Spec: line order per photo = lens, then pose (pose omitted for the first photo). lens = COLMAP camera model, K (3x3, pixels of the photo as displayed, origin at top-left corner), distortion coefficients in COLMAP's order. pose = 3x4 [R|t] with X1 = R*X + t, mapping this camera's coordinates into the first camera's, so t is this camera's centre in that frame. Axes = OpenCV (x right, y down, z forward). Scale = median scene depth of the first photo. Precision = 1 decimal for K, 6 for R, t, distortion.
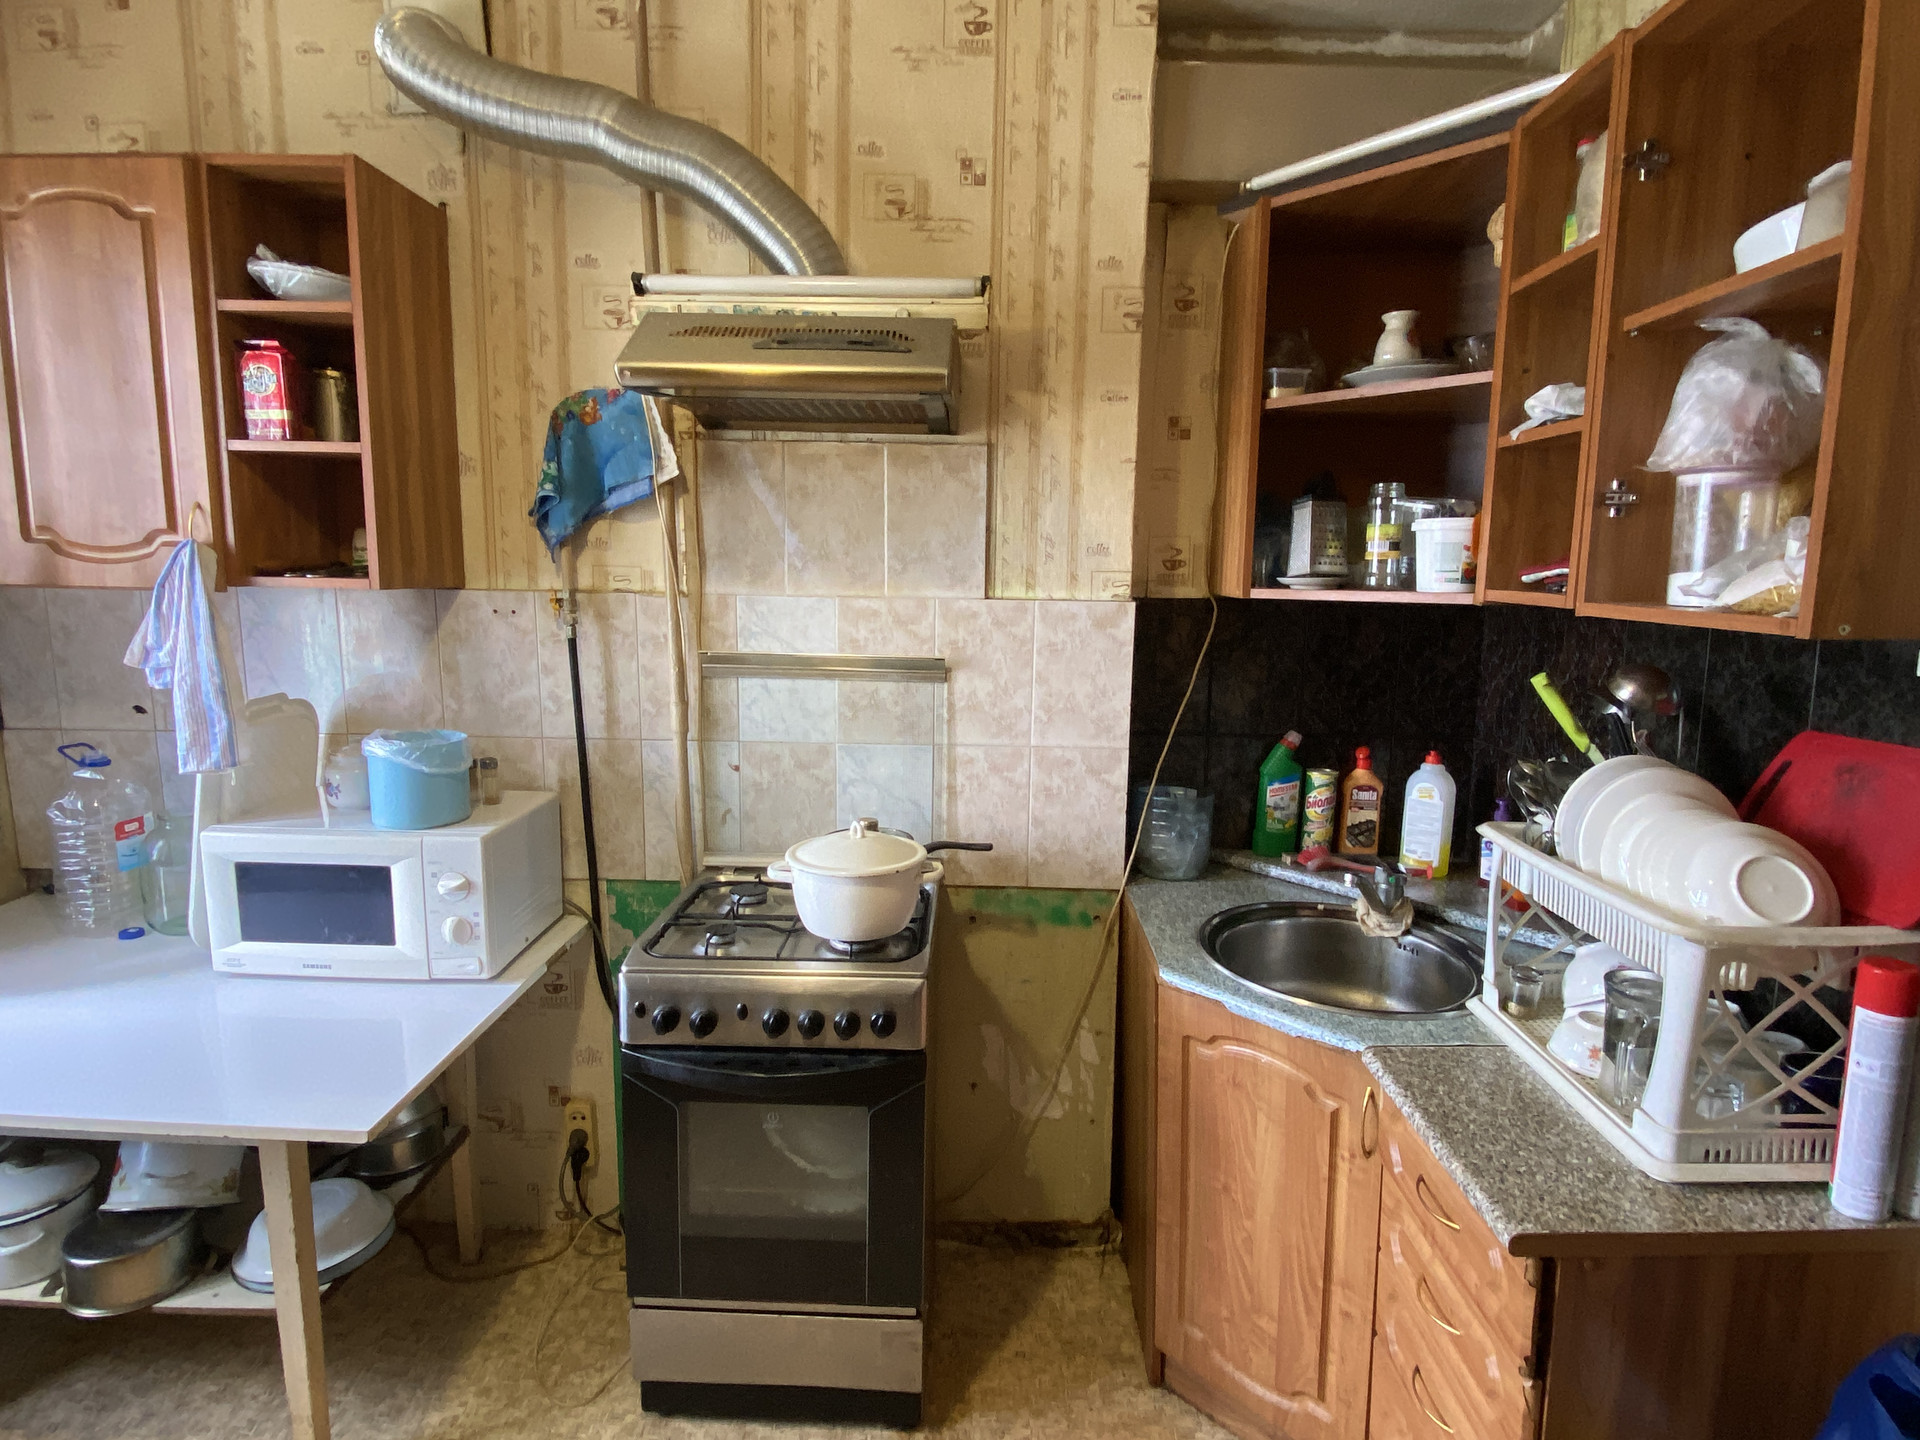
lens RADIAL K [[1006.9, 0, 956.2], [0, 1006.9, 716.6], [0, 0, 1]] dist [-0.004970, -0.011148]
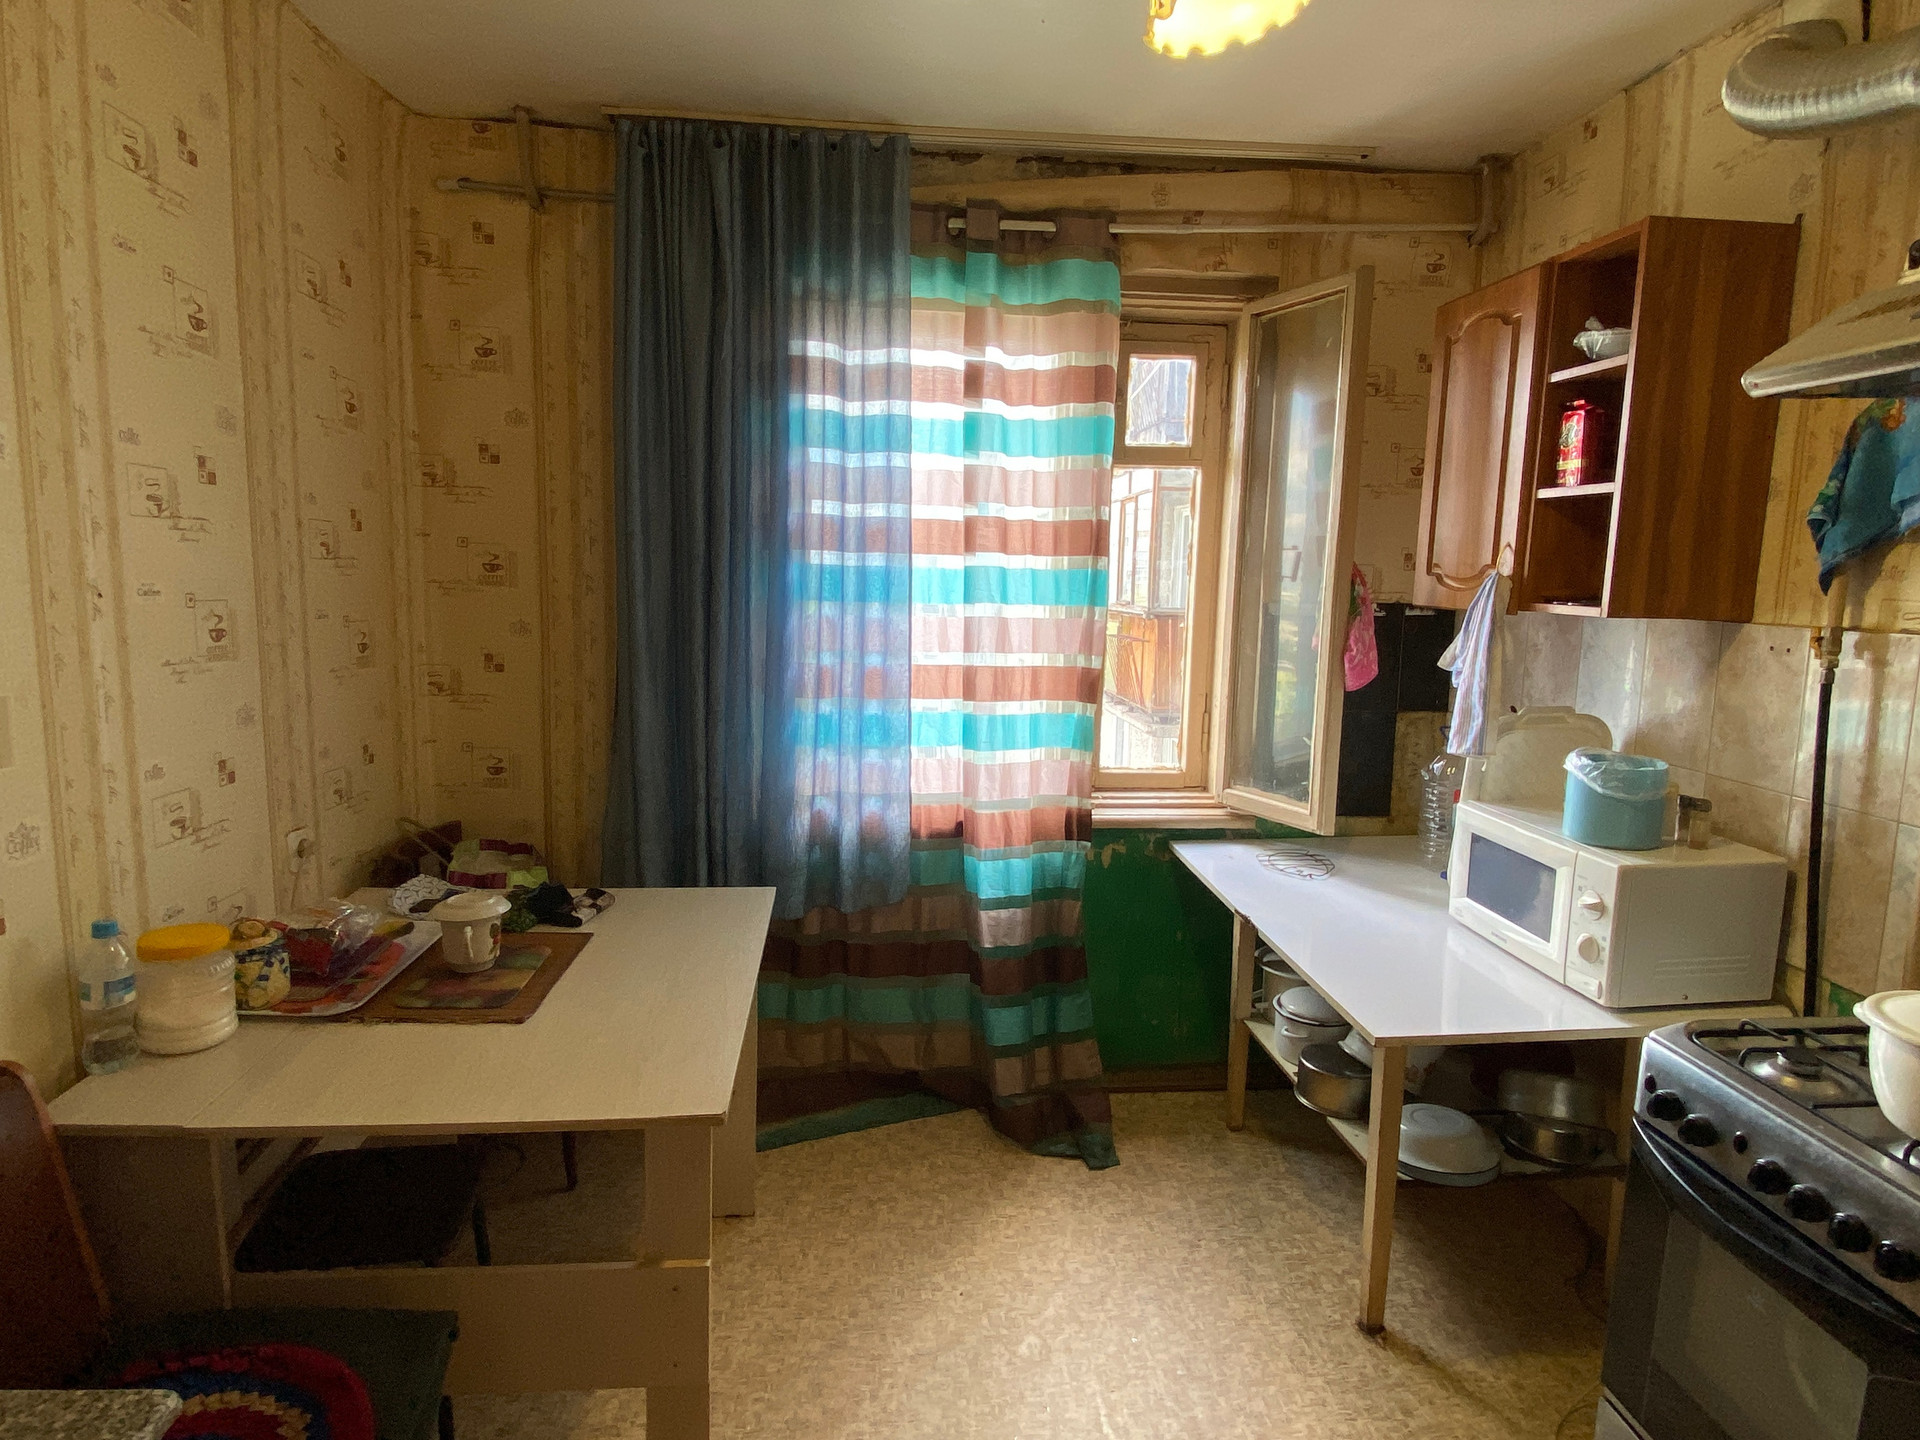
lens RADIAL K [[1006.9, 0, 947.9], [0, 1006.9, 712.8], [0, 0, 1]] dist [-0.004970, -0.011148]
pose [[0.111734, 0.123045, -0.986091, 0.412533], [-0.163108, 0.981117, 0.103943, -0.023041], [0.980261, 0.149226, 0.129694, 0.186547]]
